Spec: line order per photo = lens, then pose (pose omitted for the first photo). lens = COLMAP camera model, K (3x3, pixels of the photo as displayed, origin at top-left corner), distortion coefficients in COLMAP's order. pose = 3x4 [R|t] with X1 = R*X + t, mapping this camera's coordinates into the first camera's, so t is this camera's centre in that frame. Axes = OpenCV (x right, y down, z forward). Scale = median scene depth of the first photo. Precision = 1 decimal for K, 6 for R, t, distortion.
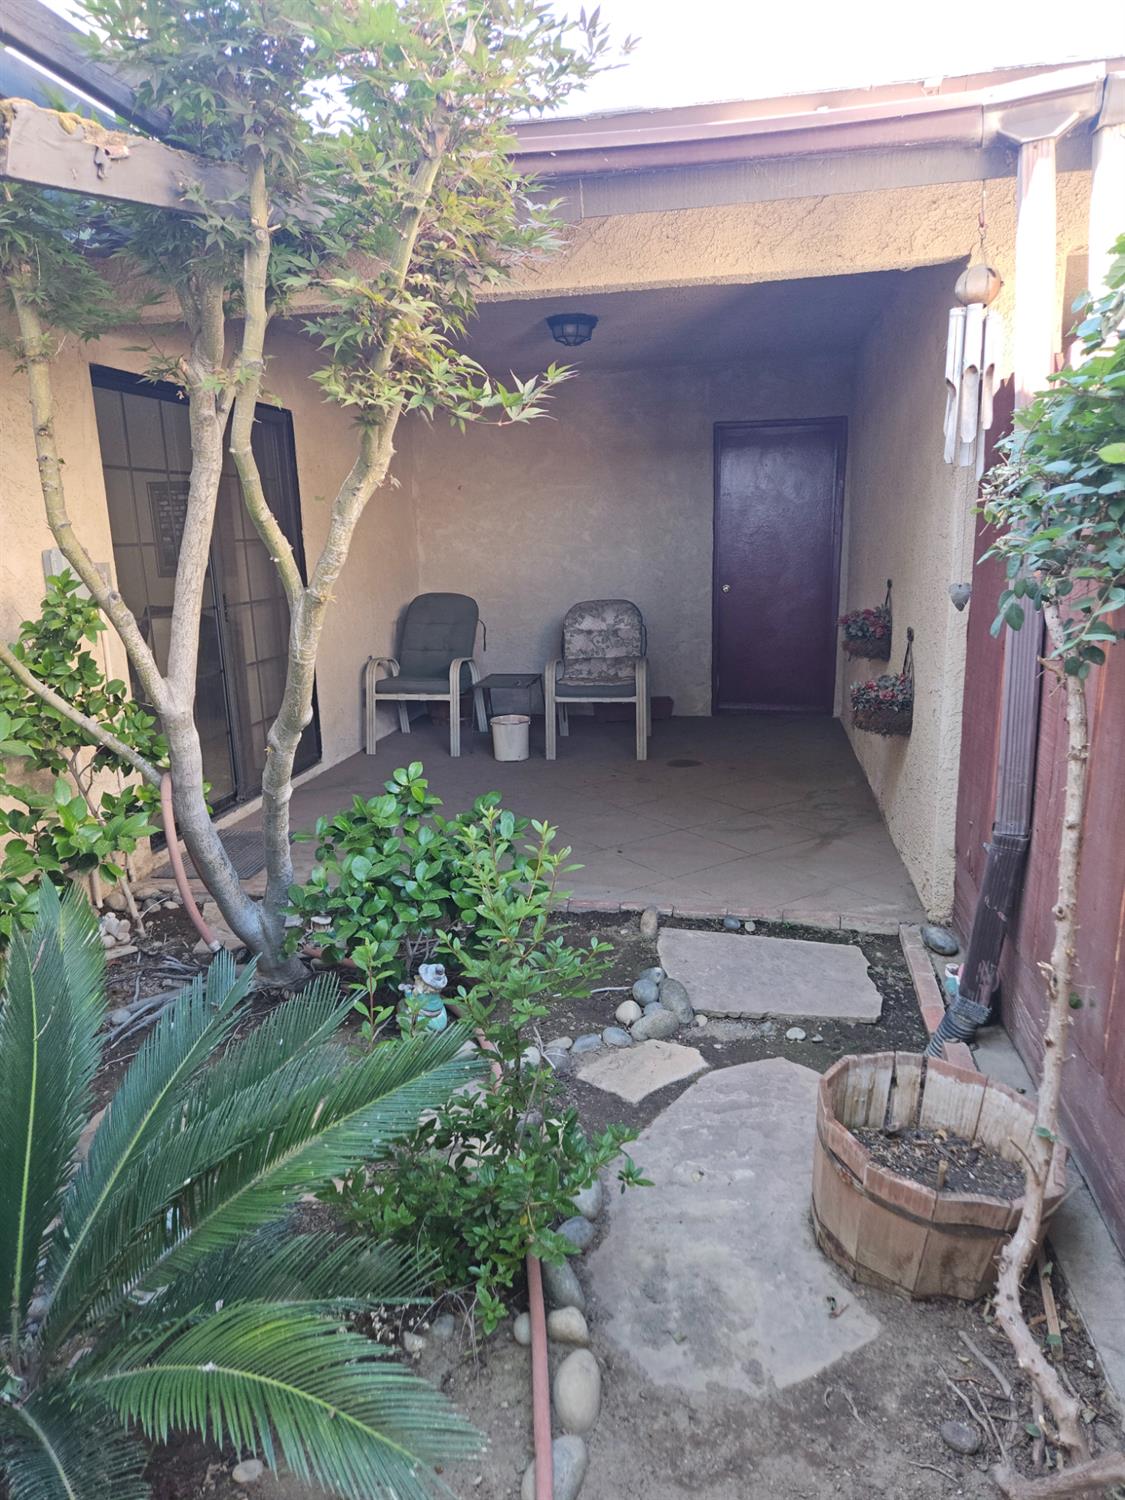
lens RADIAL K [[1000.1, 0, 566.2], [0, 1000.1, 756.4], [0, 0, 1]] dist [0.071592, -0.057234]
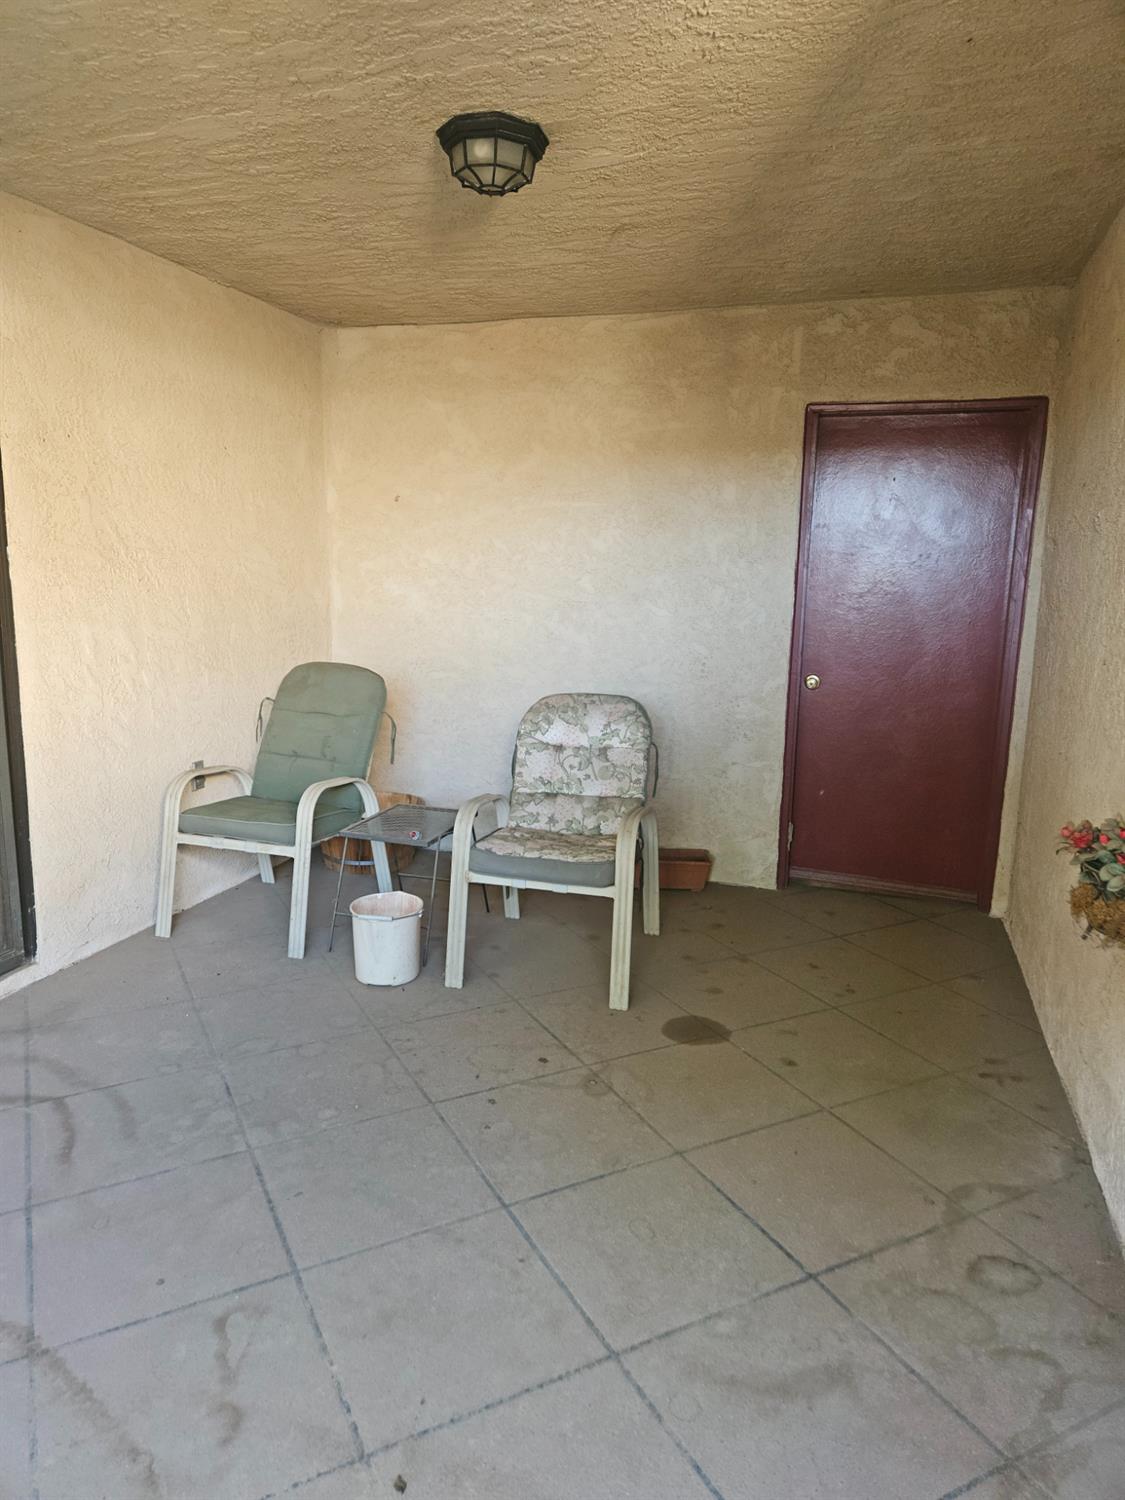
lens RADIAL K [[1000.1, 0, 555.0], [0, 1000.1, 740.7], [0, 0, 1]] dist [0.071592, -0.057234]
pose [[0.990627, 0.068550, -0.118152, 0.082930], [-0.074943, 0.995906, -0.050539, -0.093036], [0.114203, 0.058920, 0.991709, 0.403087]]
